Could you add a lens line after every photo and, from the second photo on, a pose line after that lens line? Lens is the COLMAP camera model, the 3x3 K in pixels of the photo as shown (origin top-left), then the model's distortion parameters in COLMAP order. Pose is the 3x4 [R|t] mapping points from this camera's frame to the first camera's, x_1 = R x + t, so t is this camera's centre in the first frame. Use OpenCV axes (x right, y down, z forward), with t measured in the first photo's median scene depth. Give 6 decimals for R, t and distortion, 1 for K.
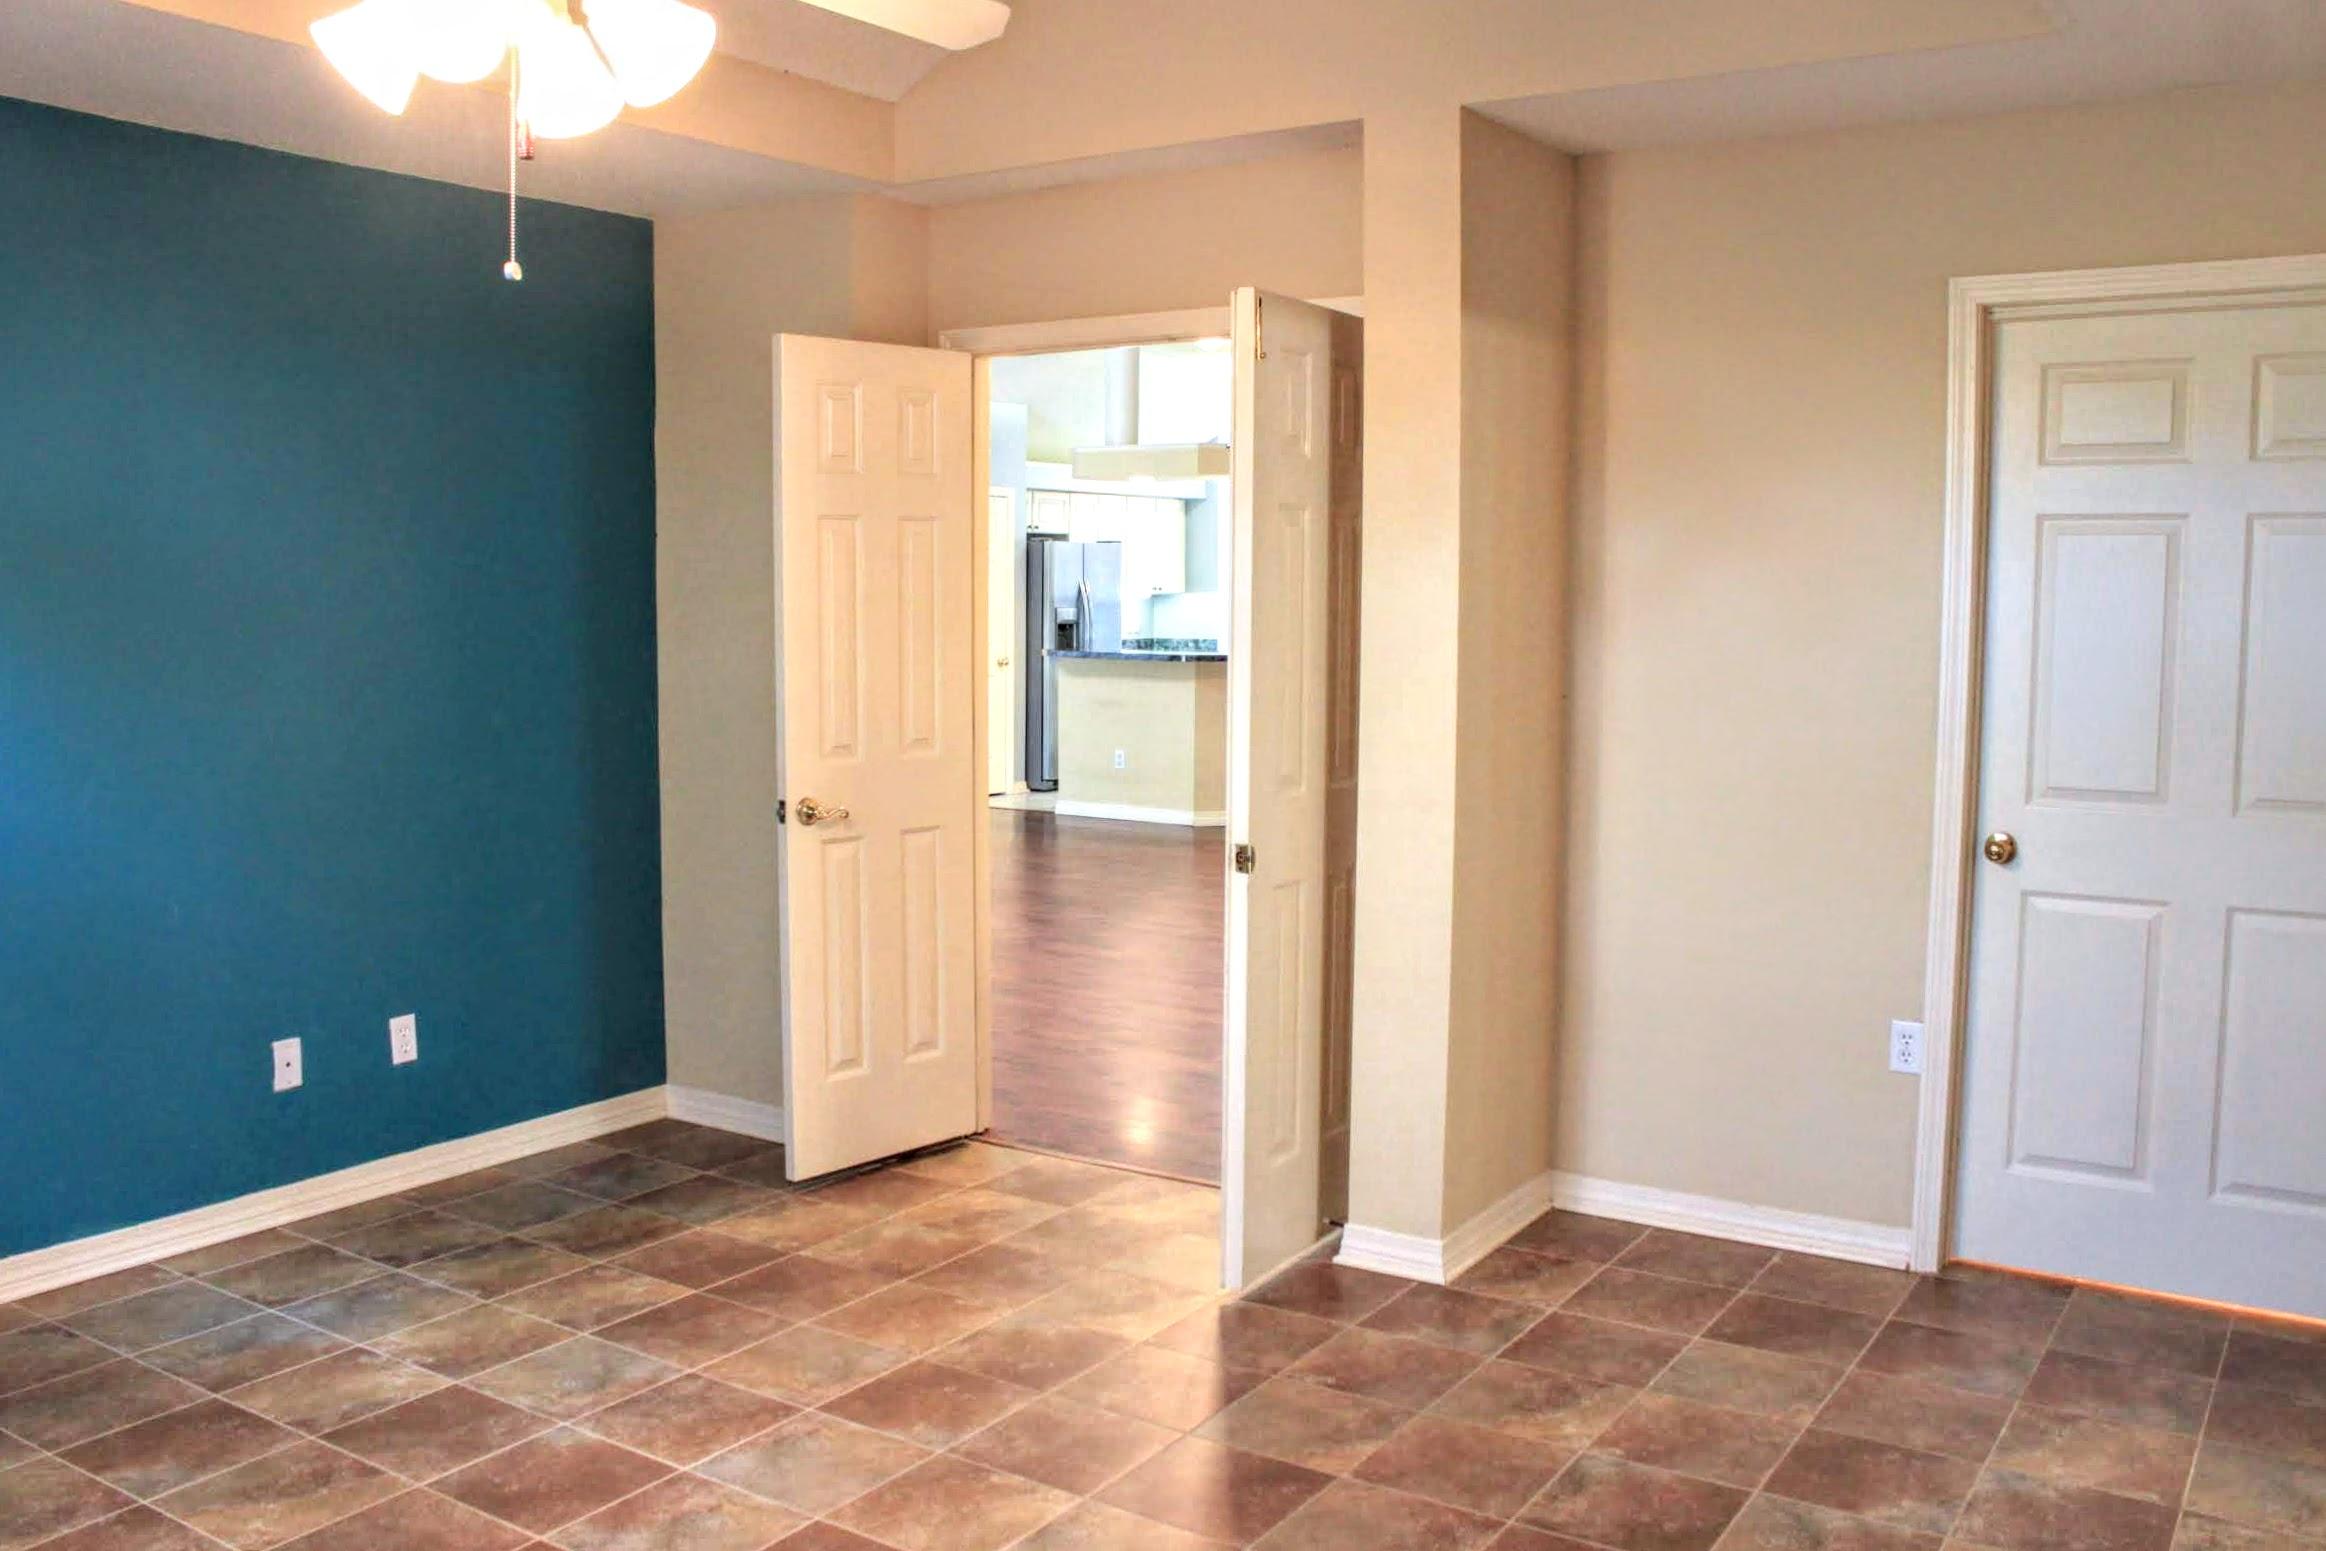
lens RADIAL K [[1955.0, 0, 1158.5], [0, 1955.0, 775.7], [0, 0, 1]] dist [-0.168792, 0.153820]
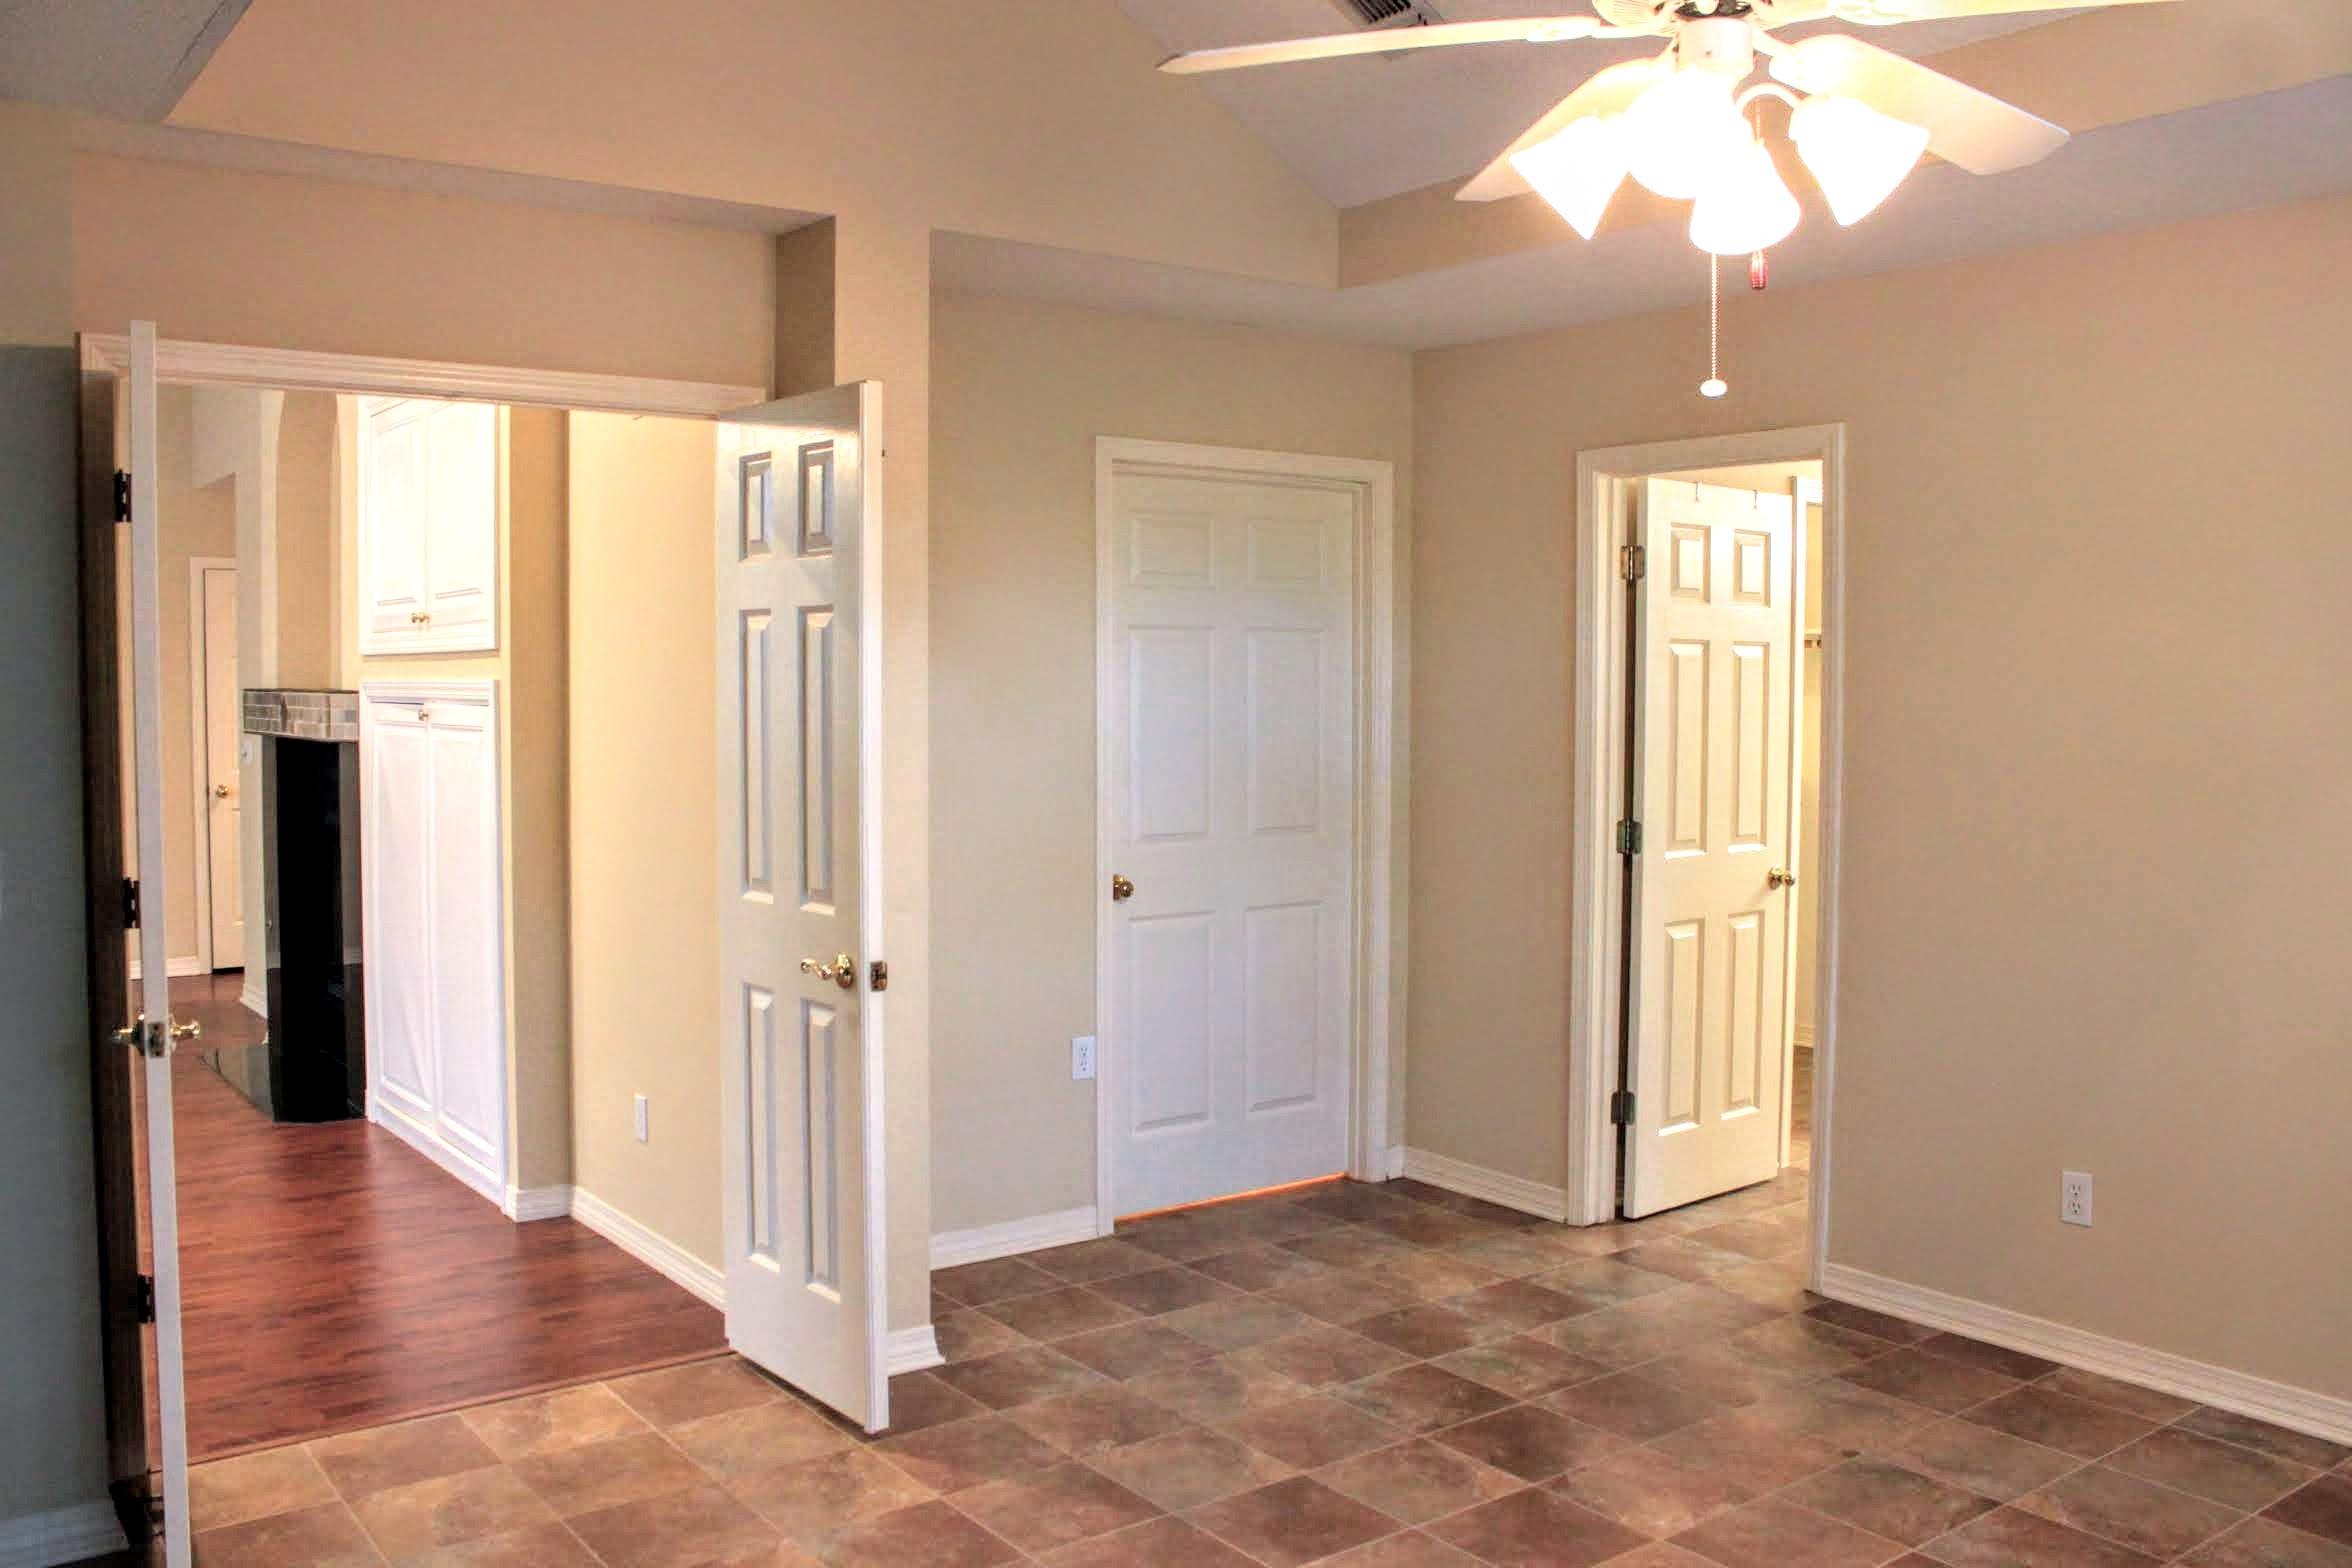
lens RADIAL K [[1976.9, 0, 1171.4], [0, 1976.9, 784.2], [0, 0, 1]] dist [-0.168792, 0.153820]
pose [[0.343015, -0.055687, 0.937678, -0.848793], [0.089667, 0.995624, 0.026327, -0.067132], [-0.935040, 0.075048, 0.346507, 0.553889]]
